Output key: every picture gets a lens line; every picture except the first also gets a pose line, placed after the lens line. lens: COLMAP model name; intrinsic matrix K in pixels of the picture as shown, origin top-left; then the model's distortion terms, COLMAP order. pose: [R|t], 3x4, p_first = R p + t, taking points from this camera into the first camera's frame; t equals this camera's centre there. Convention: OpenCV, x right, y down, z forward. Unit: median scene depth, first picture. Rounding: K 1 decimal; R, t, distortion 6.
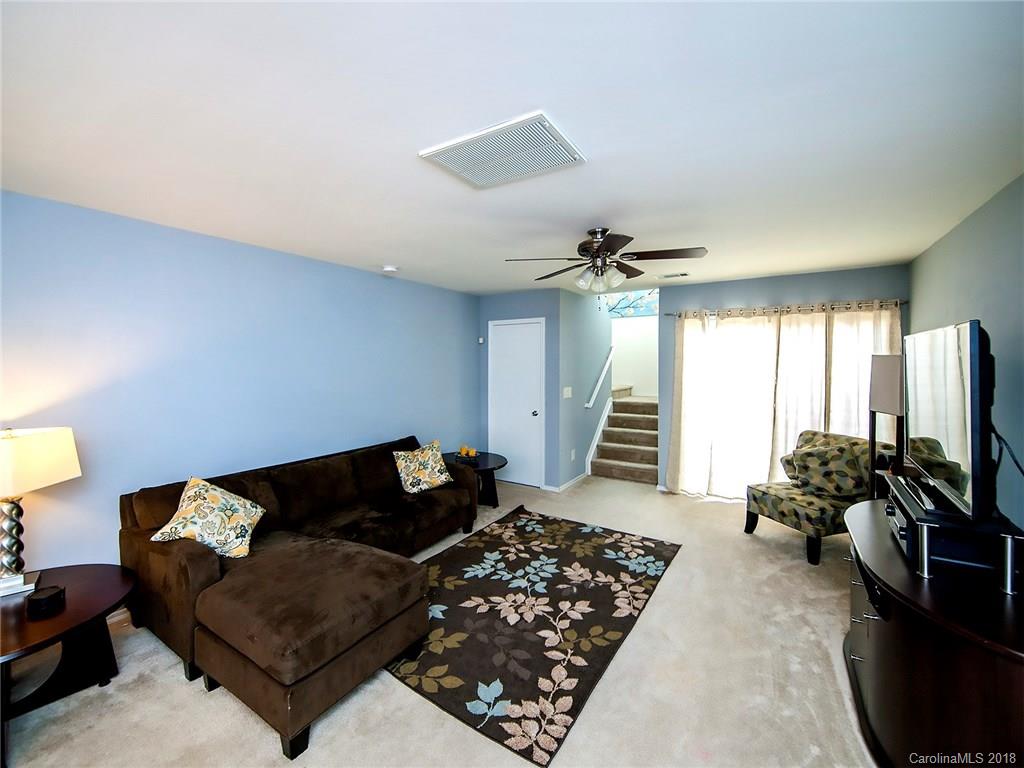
lens RADIAL K [[430.8, 0, 502.8], [0, 430.8, 367.8], [0, 0, 1]] dist [0.023093, -0.012151]
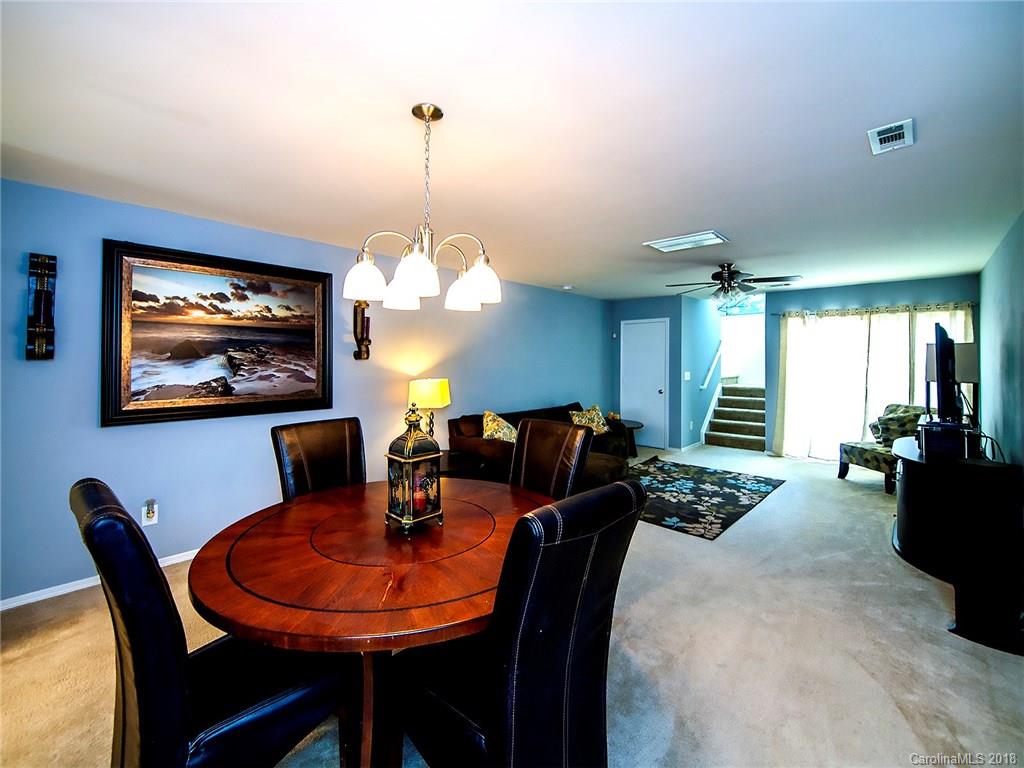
lens RADIAL K [[441.0, 0, 492.6], [0, 441.0, 355.9], [0, 0, 1]] dist [0.000725, -0.000318]
pose [[0.980897, 0.003644, -0.194494, -0.222863], [-0.007665, 0.999772, -0.019925, 0.038923], [0.194377, 0.021035, 0.980701, -0.546655]]
